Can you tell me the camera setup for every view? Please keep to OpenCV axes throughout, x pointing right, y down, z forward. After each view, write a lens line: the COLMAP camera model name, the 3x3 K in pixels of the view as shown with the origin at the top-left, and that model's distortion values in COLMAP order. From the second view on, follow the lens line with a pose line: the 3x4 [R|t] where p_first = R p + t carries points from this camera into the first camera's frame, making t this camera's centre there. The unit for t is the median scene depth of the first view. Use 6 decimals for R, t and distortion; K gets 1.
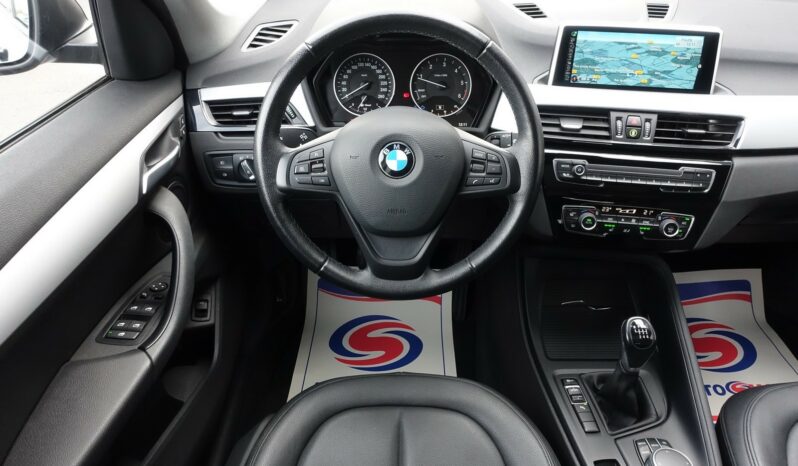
lens RADIAL K [[540.9, 0, 399.0], [0, 540.9, 233.0], [0, 0, 1]] dist [-0.001379, -0.000487]
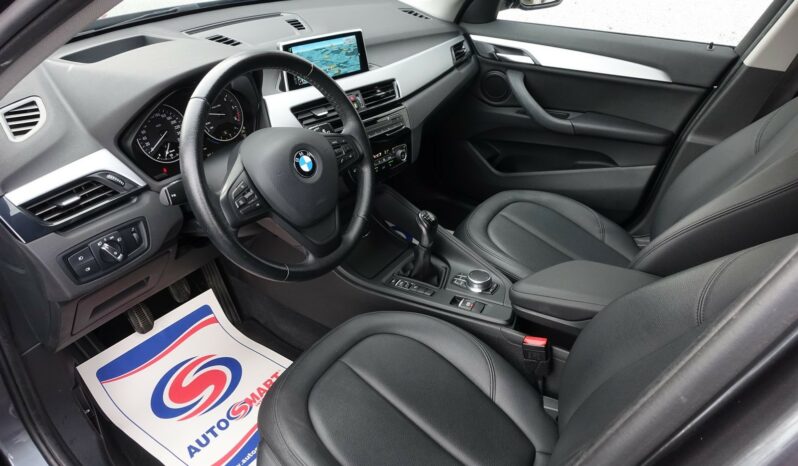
lens RADIAL K [[540.9, 0, 399.0], [0, 540.9, 233.0], [0, 0, 1]] dist [-0.001379, -0.000487]
pose [[0.542272, -0.430936, 0.721274, -0.690300], [0.443620, 0.875889, 0.189788, -0.106347], [-0.713542, 0.217055, 0.666142, 0.016051]]
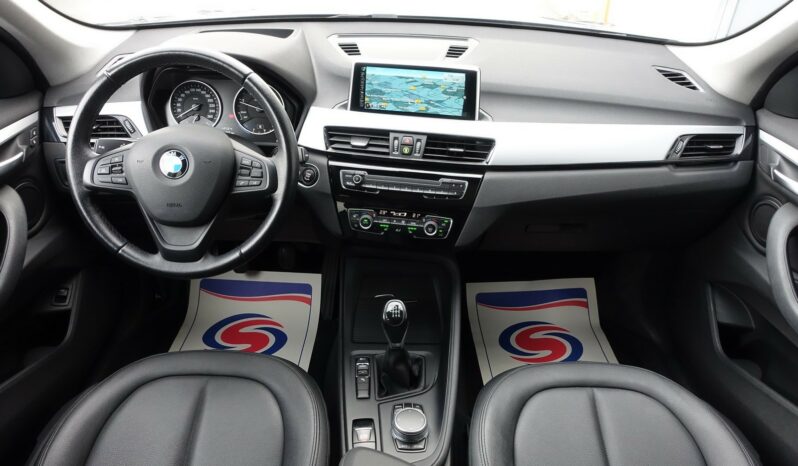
lens RADIAL K [[540.9, 0, 399.0], [0, 540.9, 233.0], [0, 0, 1]] dist [-0.001379, -0.000487]
pose [[0.999730, 0.019713, 0.012277, 0.396771], [-0.019048, 0.998460, -0.052095, 0.062804], [-0.013285, 0.051847, 0.998567, -0.199007]]
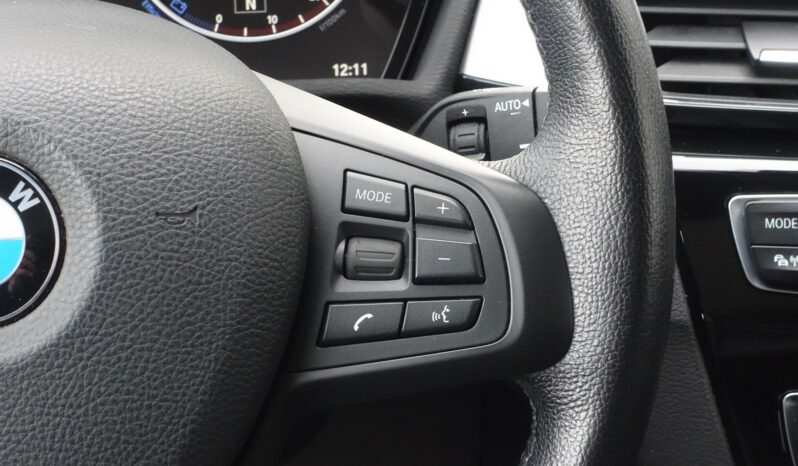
lens RADIAL K [[1798.6, 0, 399.0], [0, 1798.6, 233.0], [0, 0, 1]] dist [-0.034152, -0.134776]
pose [[0.996582, -0.047370, 0.067679, 0.088013], [0.055096, 0.991569, -0.117279, -0.037055], [-0.061553, 0.120607, 0.990790, 0.236688]]
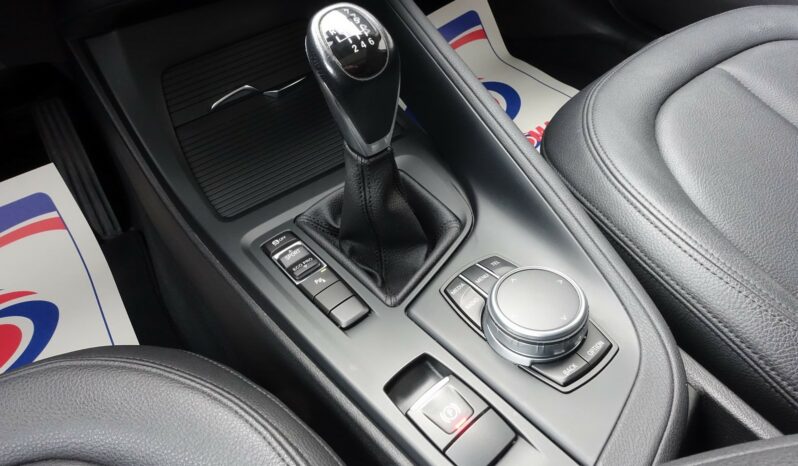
lens RADIAL K [[540.9, 0, 399.0], [0, 540.9, 233.0], [0, 0, 1]] dist [-0.001379, -0.000487]
pose [[0.814463, -0.455737, 0.359100, 0.251326], [0.380268, 0.886729, 0.262883, 0.197180], [-0.438230, -0.077554, 0.895511, 0.580628]]
